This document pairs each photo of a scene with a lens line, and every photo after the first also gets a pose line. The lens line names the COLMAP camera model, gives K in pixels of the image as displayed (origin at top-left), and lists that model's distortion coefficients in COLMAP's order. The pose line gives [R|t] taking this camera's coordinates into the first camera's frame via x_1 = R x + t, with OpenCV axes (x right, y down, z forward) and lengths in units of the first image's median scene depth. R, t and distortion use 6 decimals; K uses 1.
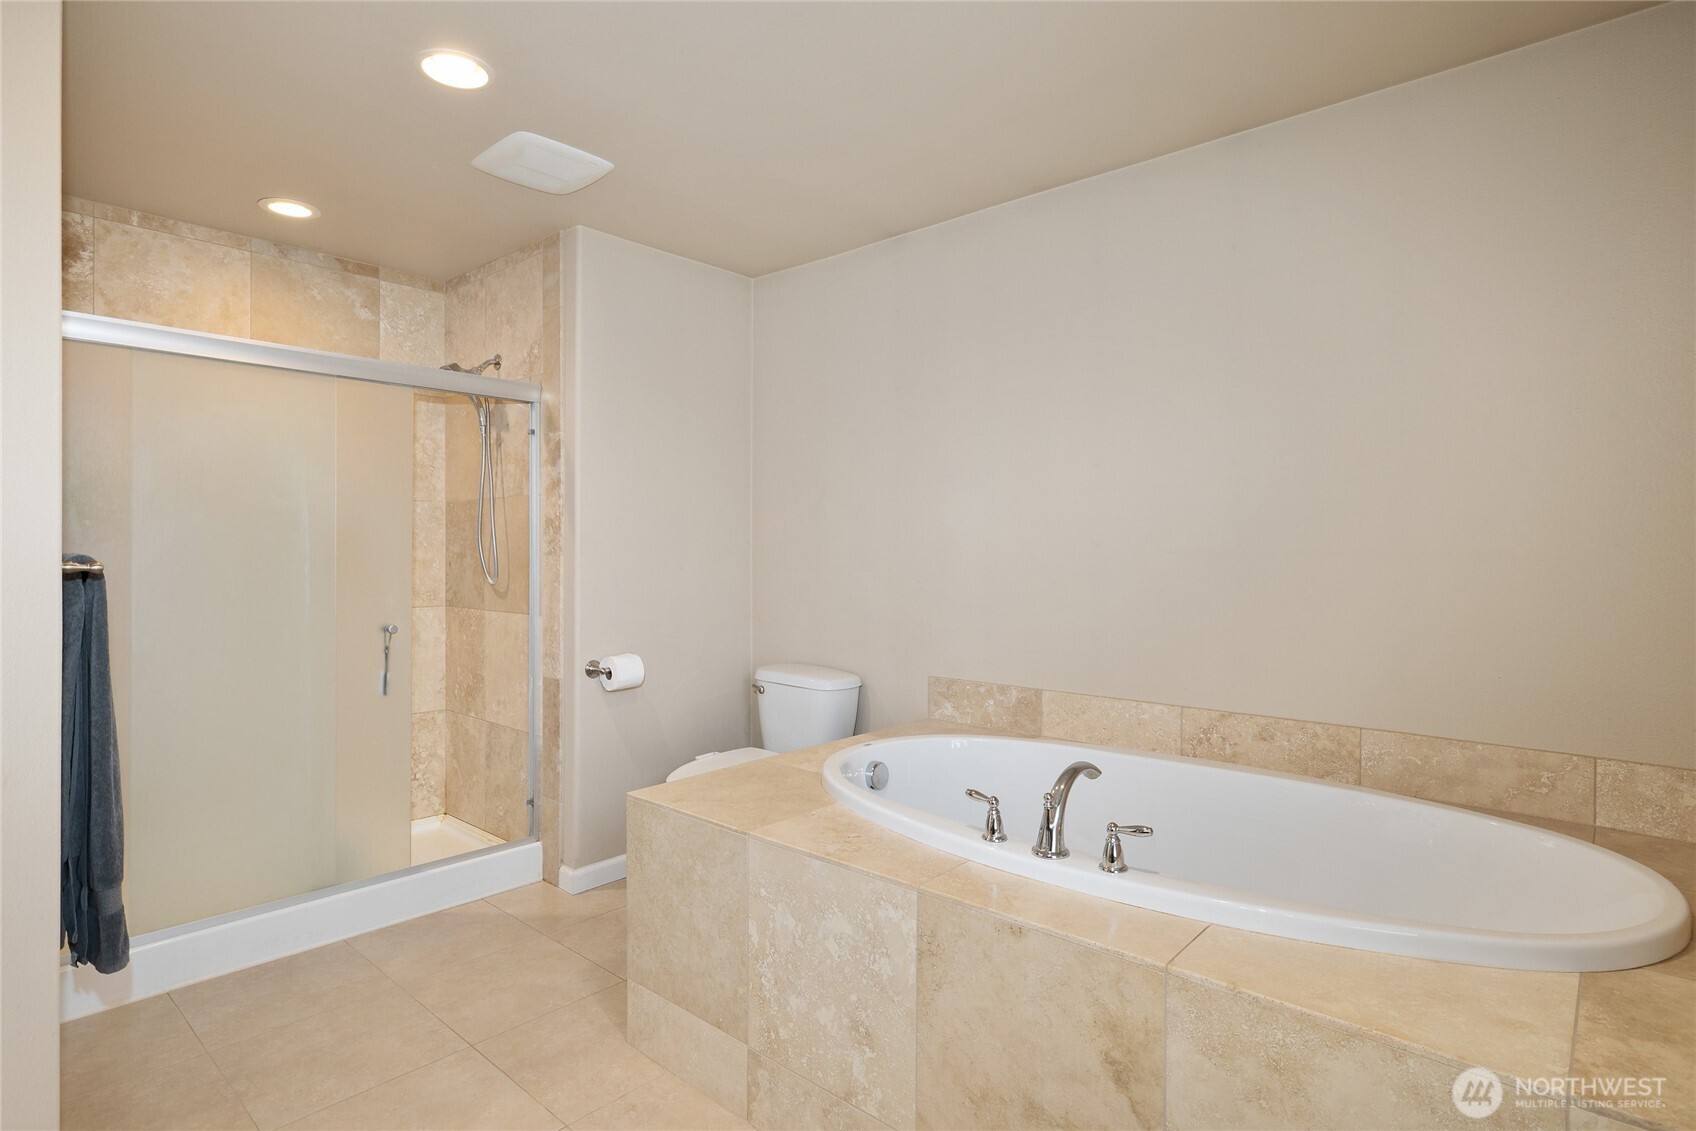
lens RADIAL K [[876.3, 0, 848.0], [0, 876.3, 565.5], [0, 0, 1]] dist [-0.001196, -0.000155]
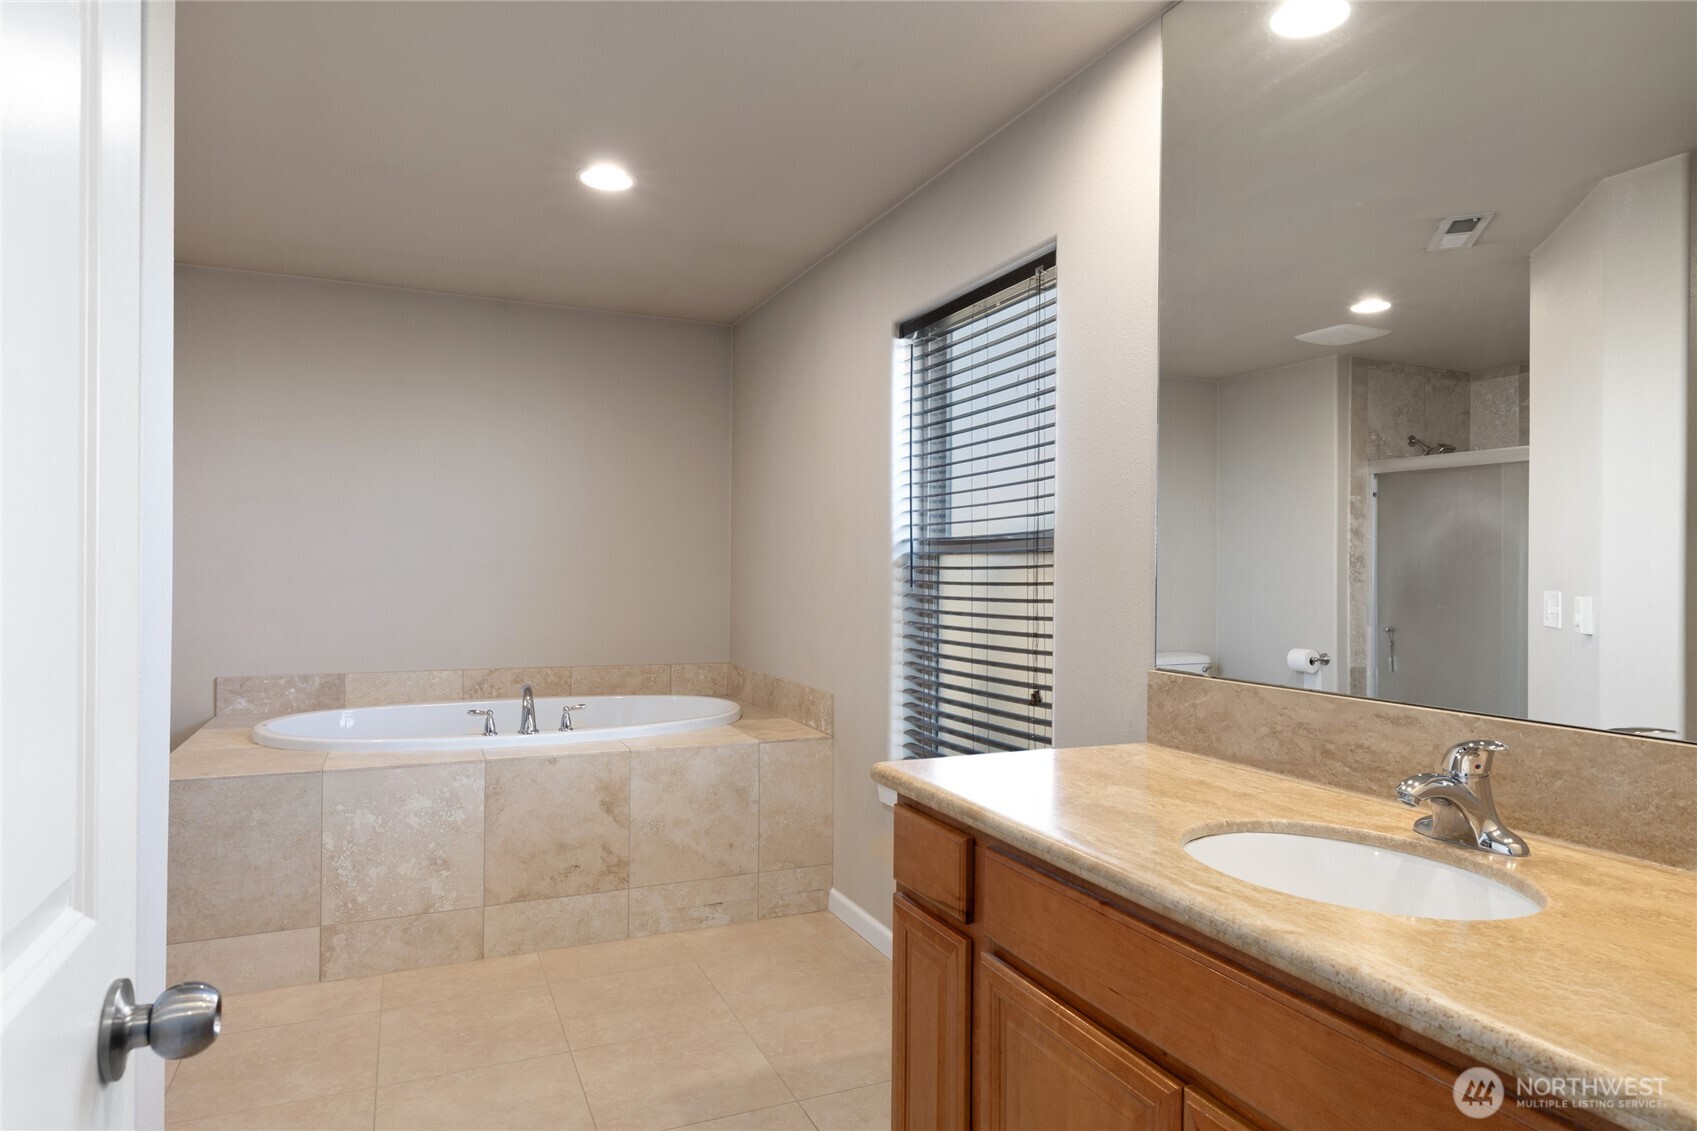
lens RADIAL K [[980.7, 0, 848.5], [0, 980.7, 565.5], [0, 0, 1]] dist [0.000665, 0.000337]
pose [[0.411523, 0.004447, 0.911389, -1.224616], [0.006663, 0.999947, -0.007887, 0.000580], [-0.911375, 0.009318, 0.411471, -0.407638]]
